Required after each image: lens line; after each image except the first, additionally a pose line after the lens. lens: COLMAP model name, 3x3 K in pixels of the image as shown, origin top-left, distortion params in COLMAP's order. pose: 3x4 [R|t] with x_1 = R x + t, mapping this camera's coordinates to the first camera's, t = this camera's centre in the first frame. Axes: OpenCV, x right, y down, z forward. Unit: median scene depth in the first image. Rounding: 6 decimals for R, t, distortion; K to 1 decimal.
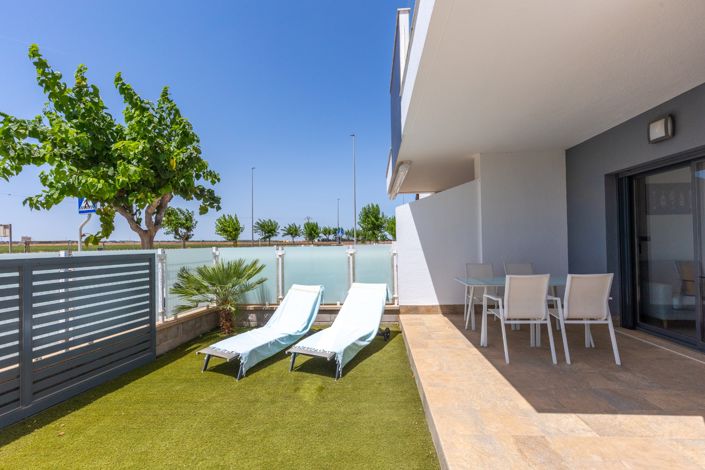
lens RADIAL K [[321.4, 0, 356.1], [0, 321.4, 237.6], [0, 0, 1]] dist [0.014590, -0.000205]
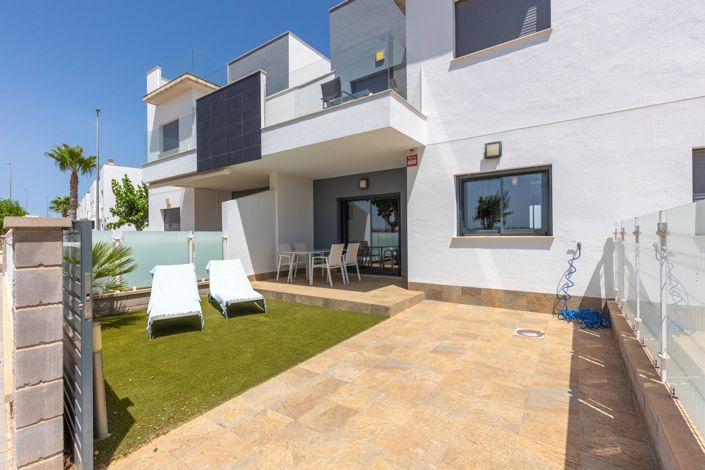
lens RADIAL K [[321.4, 0, 356.1], [0, 321.4, 237.6], [0, 0, 1]] dist [0.014590, -0.000205]
pose [[0.517606, 0.008573, 0.855576, -0.931486], [-0.016326, 0.999867, -0.000142, 0.050808], [-0.855463, -0.013894, 0.517677, -0.145559]]
